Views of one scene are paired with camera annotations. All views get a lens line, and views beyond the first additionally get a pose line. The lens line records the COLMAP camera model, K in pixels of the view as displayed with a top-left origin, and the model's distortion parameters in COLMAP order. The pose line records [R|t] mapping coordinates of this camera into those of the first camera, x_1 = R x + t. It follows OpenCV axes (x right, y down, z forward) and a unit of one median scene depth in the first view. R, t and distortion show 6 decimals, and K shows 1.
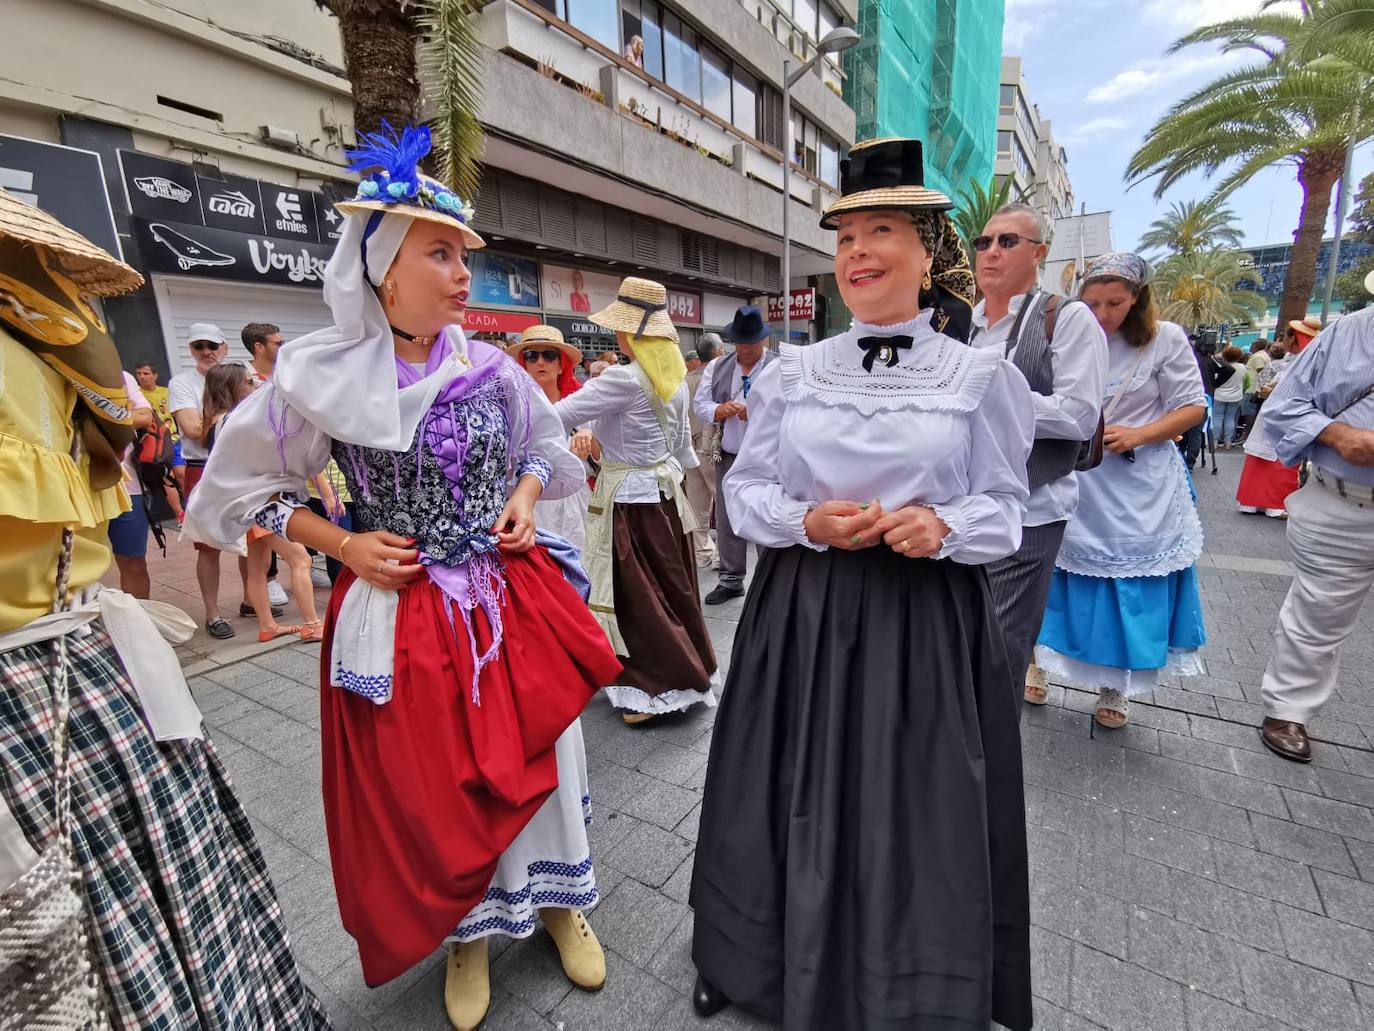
lens RADIAL K [[643.3, 0, 689.3], [0, 643.3, 514.0], [0, 0, 1]] dist [-0.007396, 0.009936]
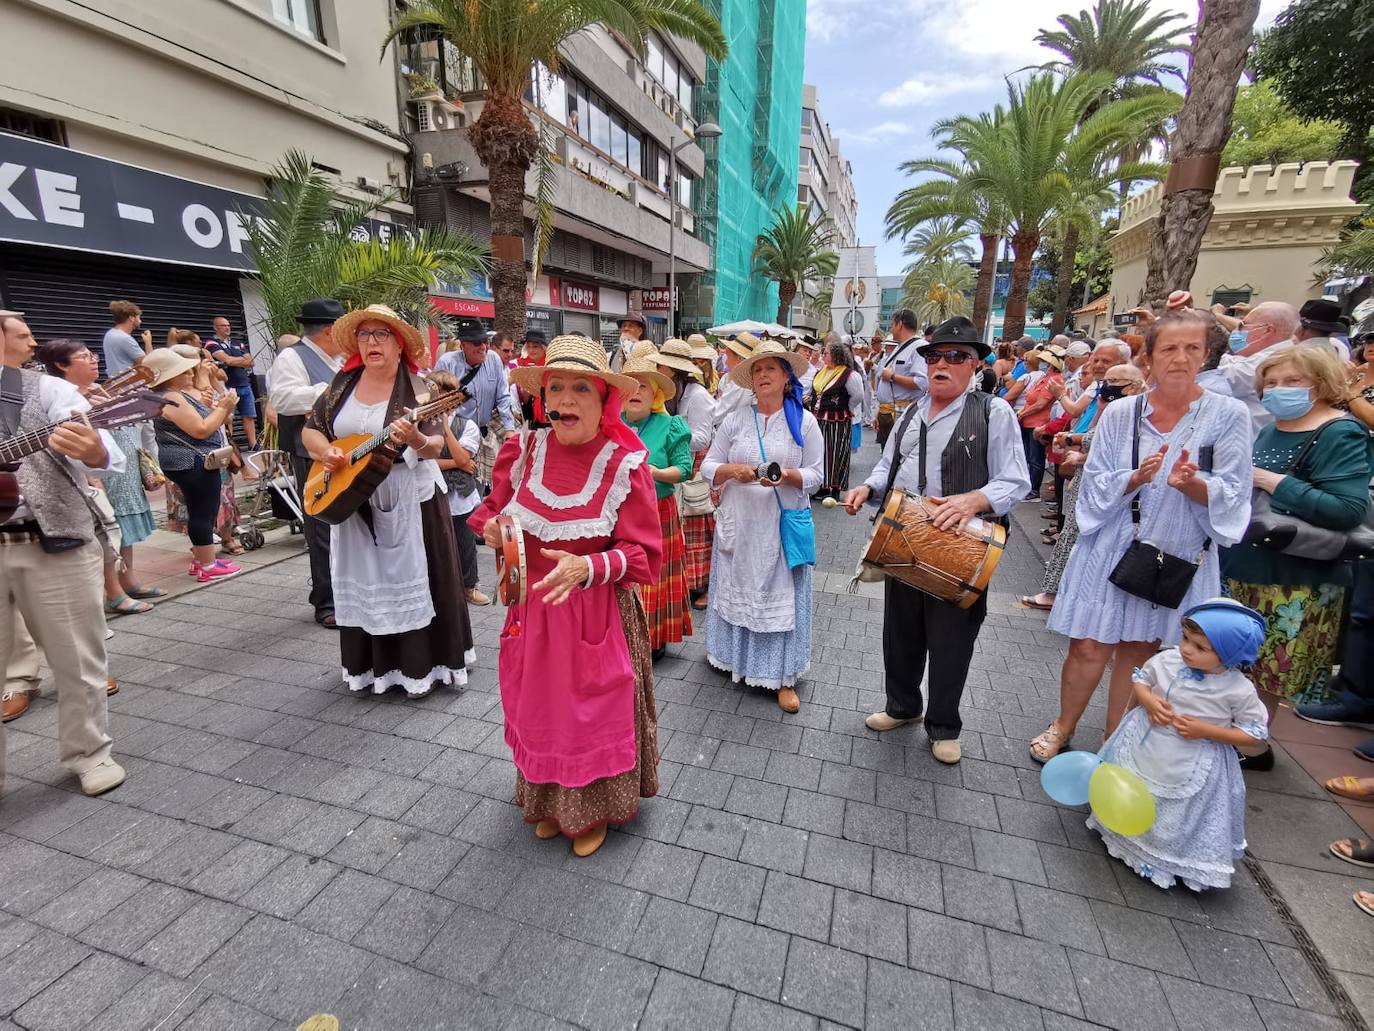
lens RADIAL K [[643.3, 0, 686.8], [0, 643.3, 512.9], [0, 0, 1]] dist [-0.007396, 0.009936]
pose [[0.962292, -0.028936, 0.270475, -0.180881], [0.017386, 0.998836, 0.044999, 0.060245], [-0.271462, -0.038600, 0.961675, -0.334110]]
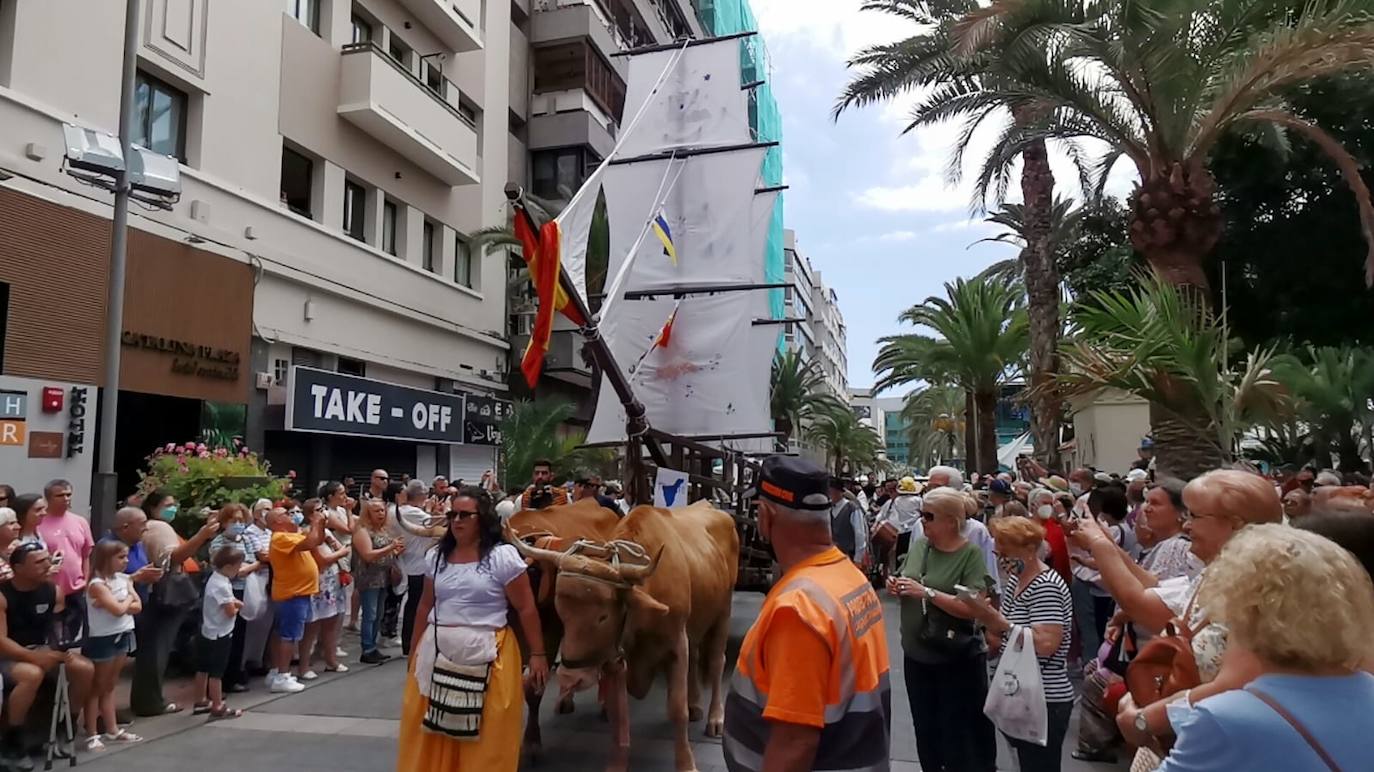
lens RADIAL K [[839.7, 0, 679.9], [0, 839.7, 385.8], [0, 0, 1]] dist [0.008525, -0.006532]
pose [[0.951708, 0.061938, 0.300692, -0.433835], [0.037789, 0.948355, -0.314951, 0.154009], [-0.304670, 0.311105, 0.900217, -0.787203]]
